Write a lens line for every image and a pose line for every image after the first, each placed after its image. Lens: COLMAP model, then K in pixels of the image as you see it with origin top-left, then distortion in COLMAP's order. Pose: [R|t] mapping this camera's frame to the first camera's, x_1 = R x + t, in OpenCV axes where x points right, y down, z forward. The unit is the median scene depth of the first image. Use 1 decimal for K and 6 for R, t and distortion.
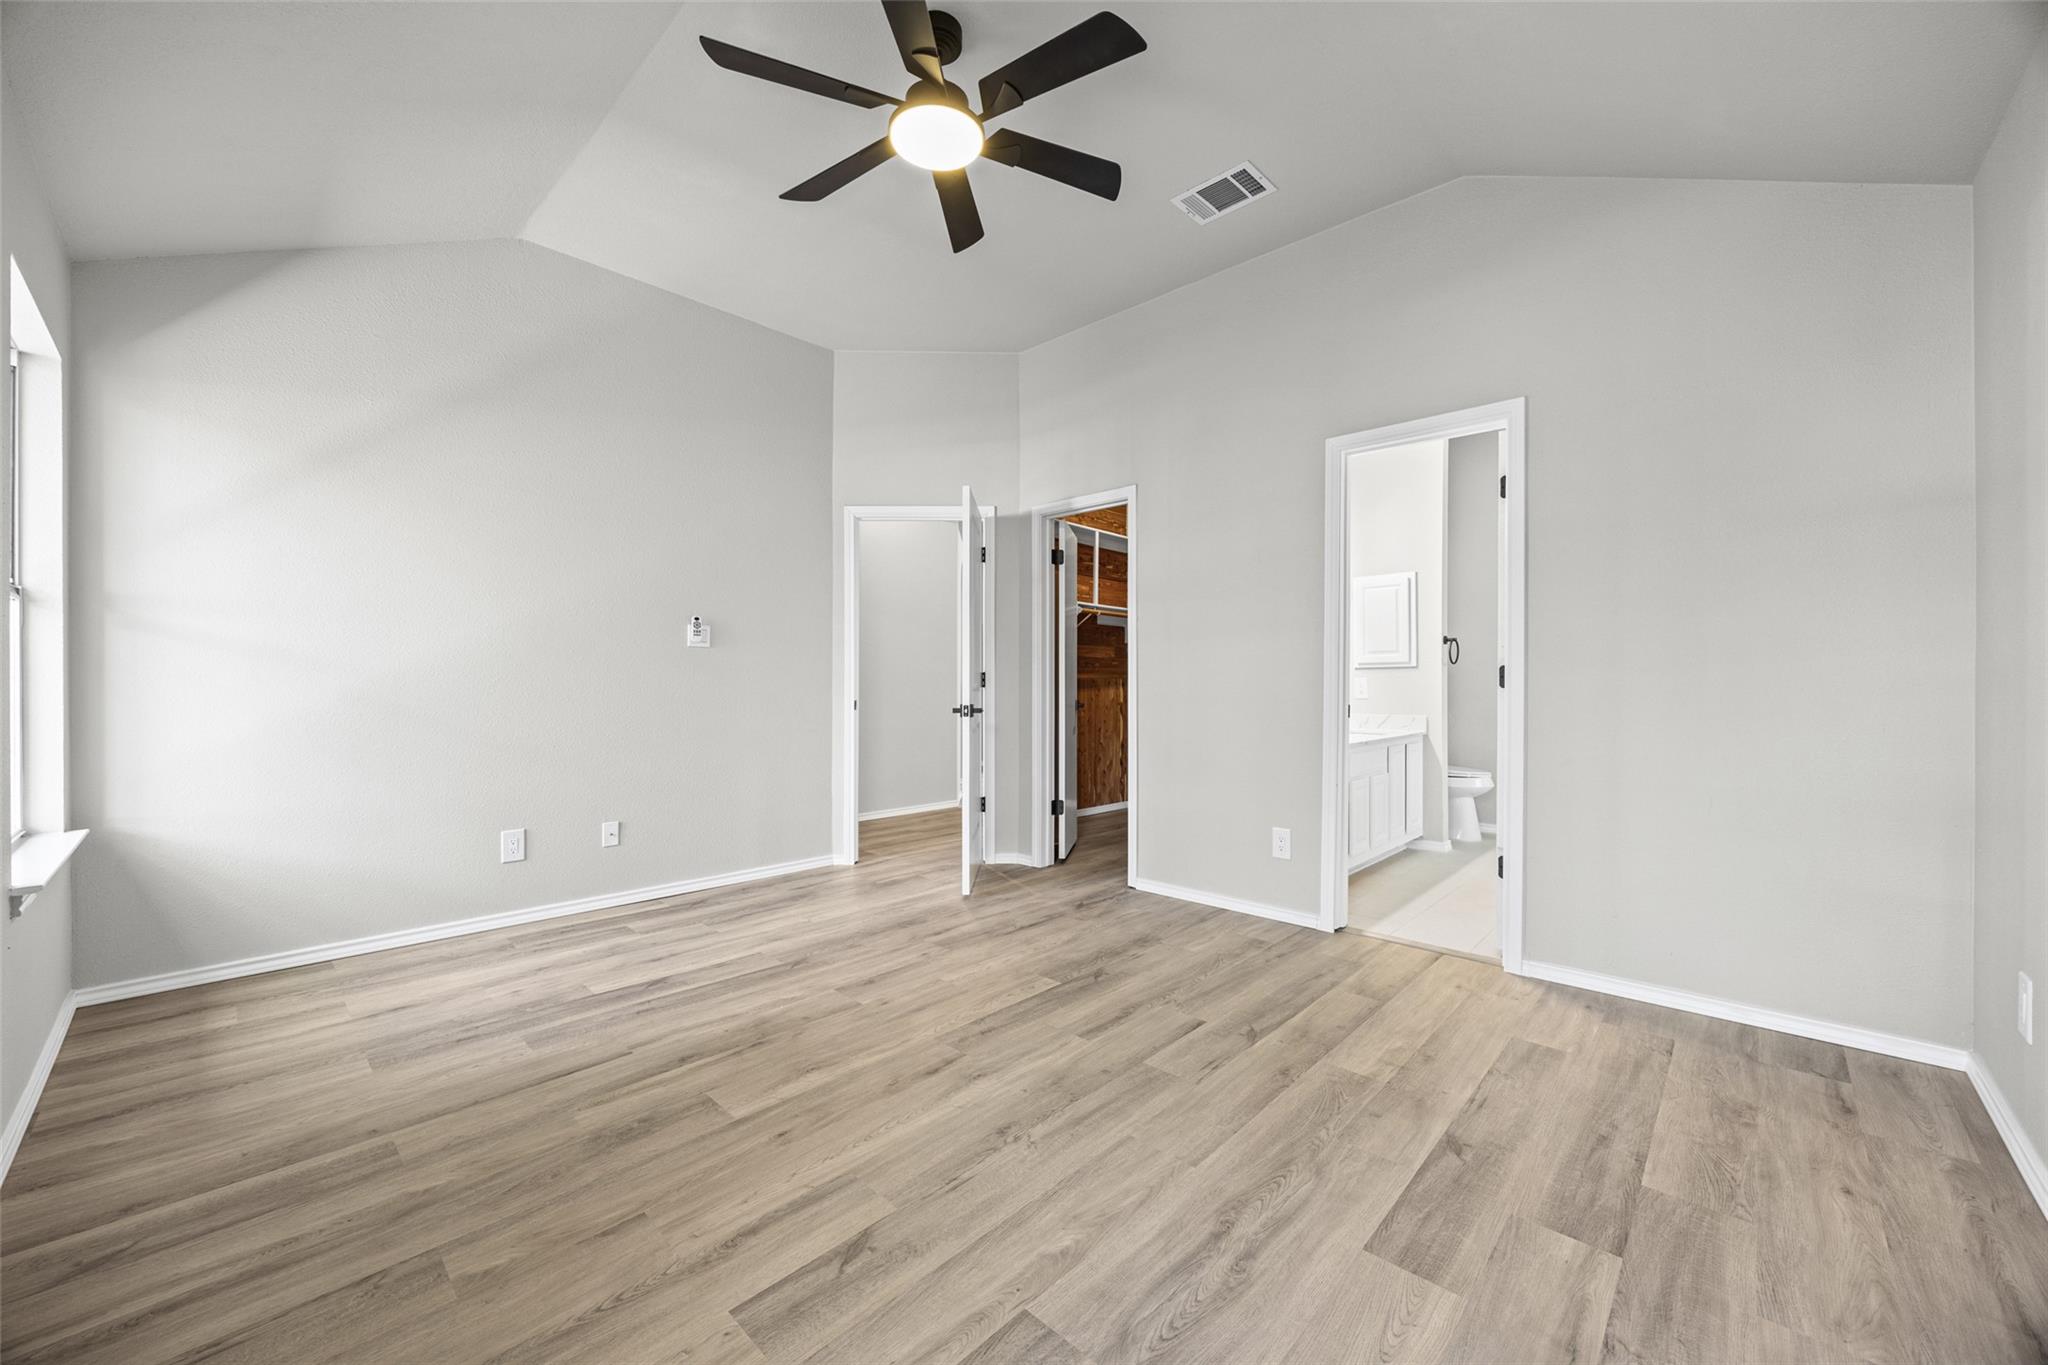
lens RADIAL K [[777.6, 0, 1019.9], [0, 777.6, 686.9], [0, 0, 1]] dist [-0.001943, 0.000129]
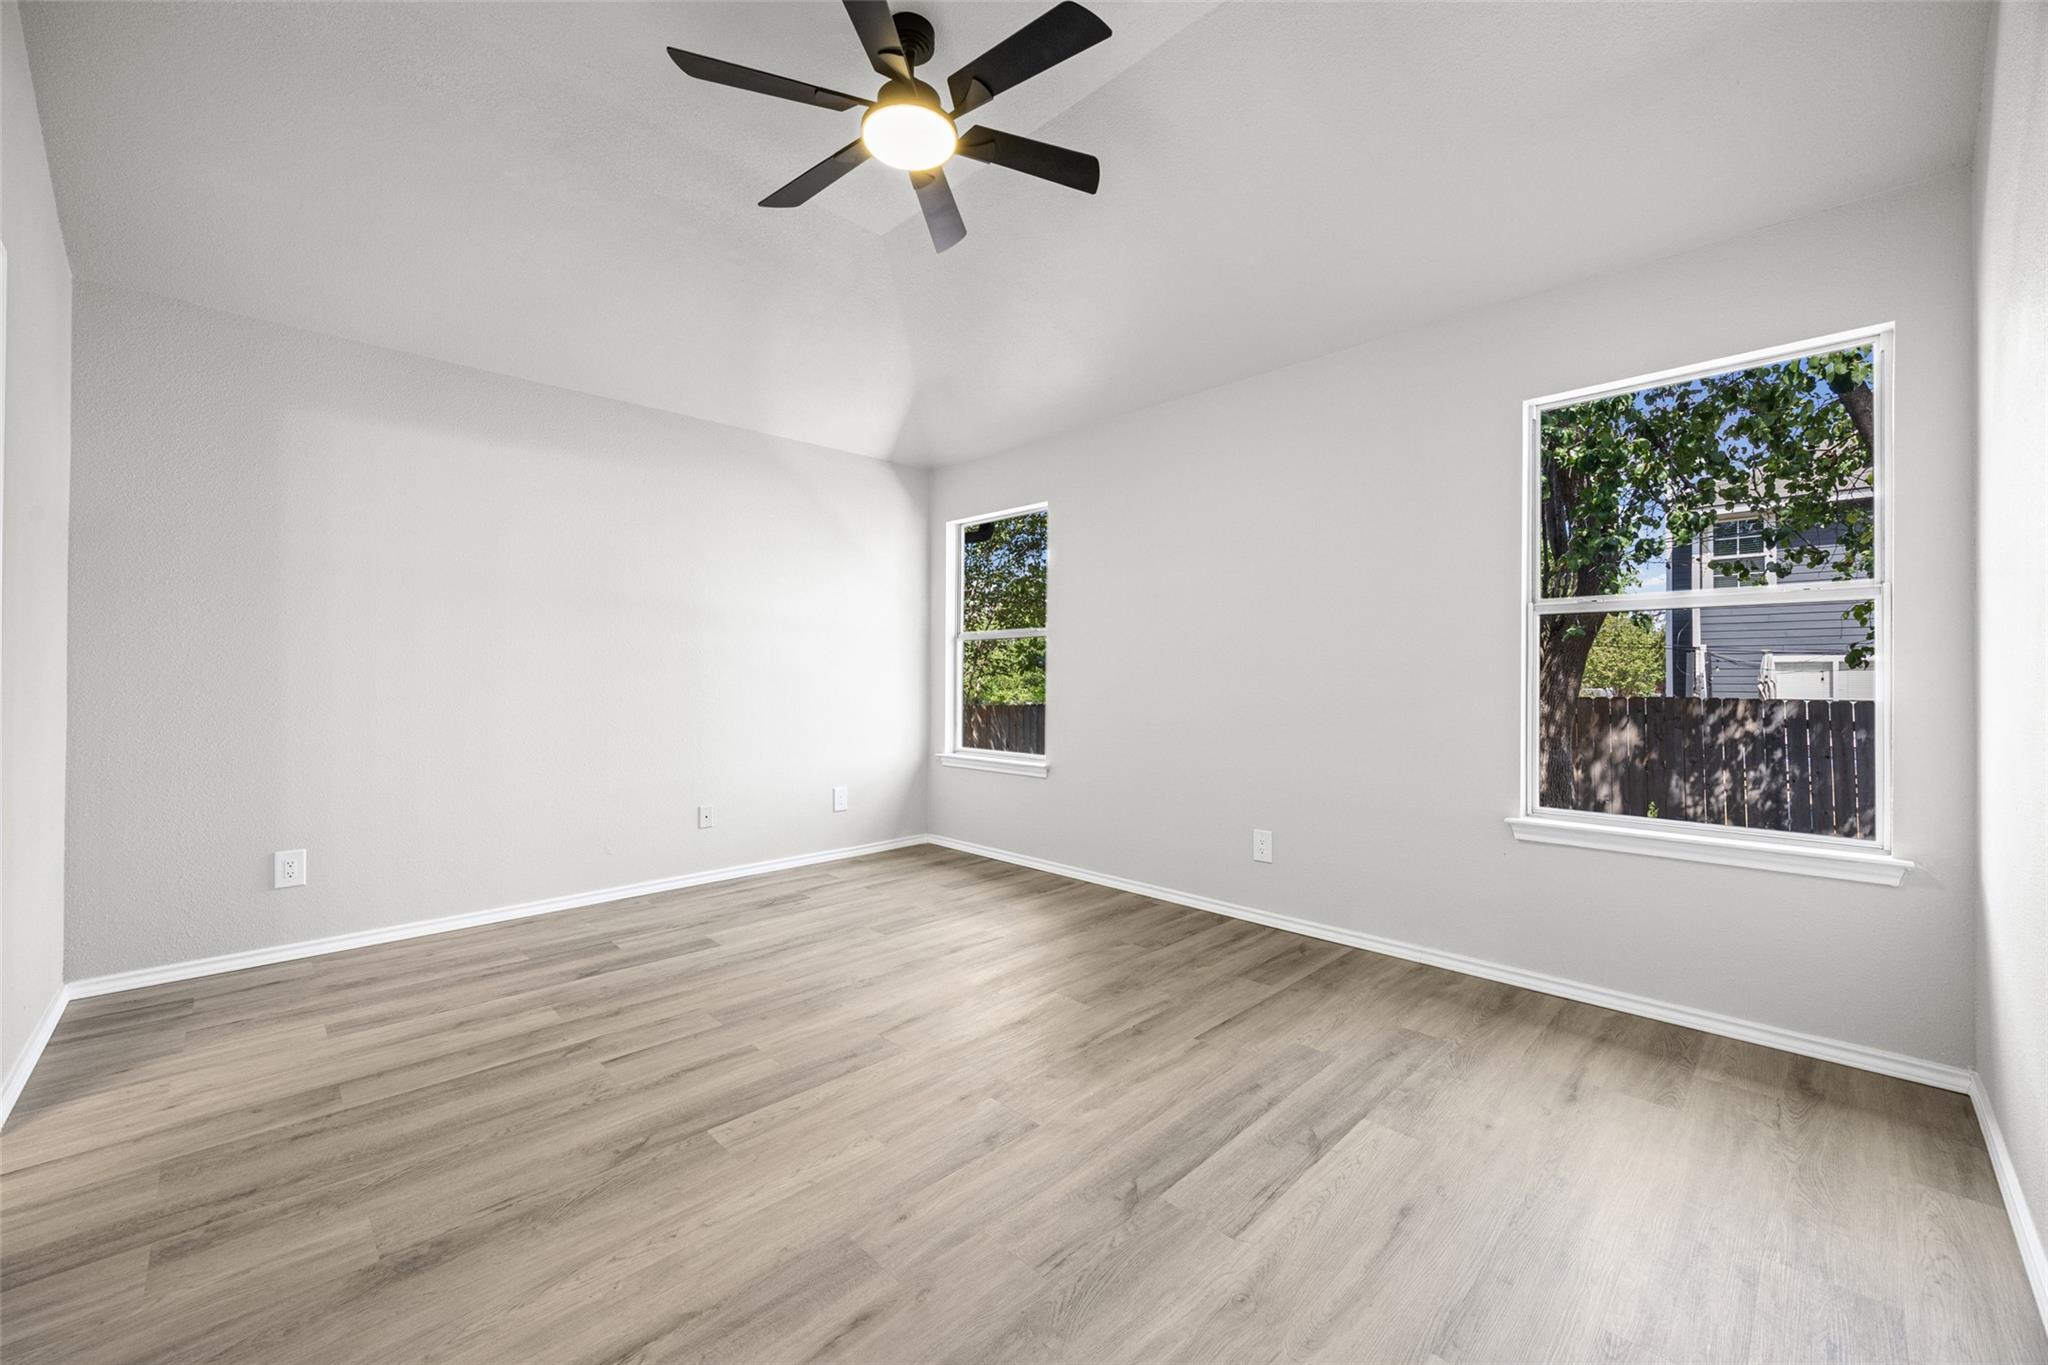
lens RADIAL K [[777.6, 0, 1020.9], [0, 777.6, 678.7], [0, 0, 1]] dist [-0.001943, 0.000129]
pose [[-0.999614, -0.002557, 0.027651, -0.283809], [-0.002472, 0.999992, 0.003093, -0.015882], [-0.027658, 0.003023, -0.999613, 1.994840]]
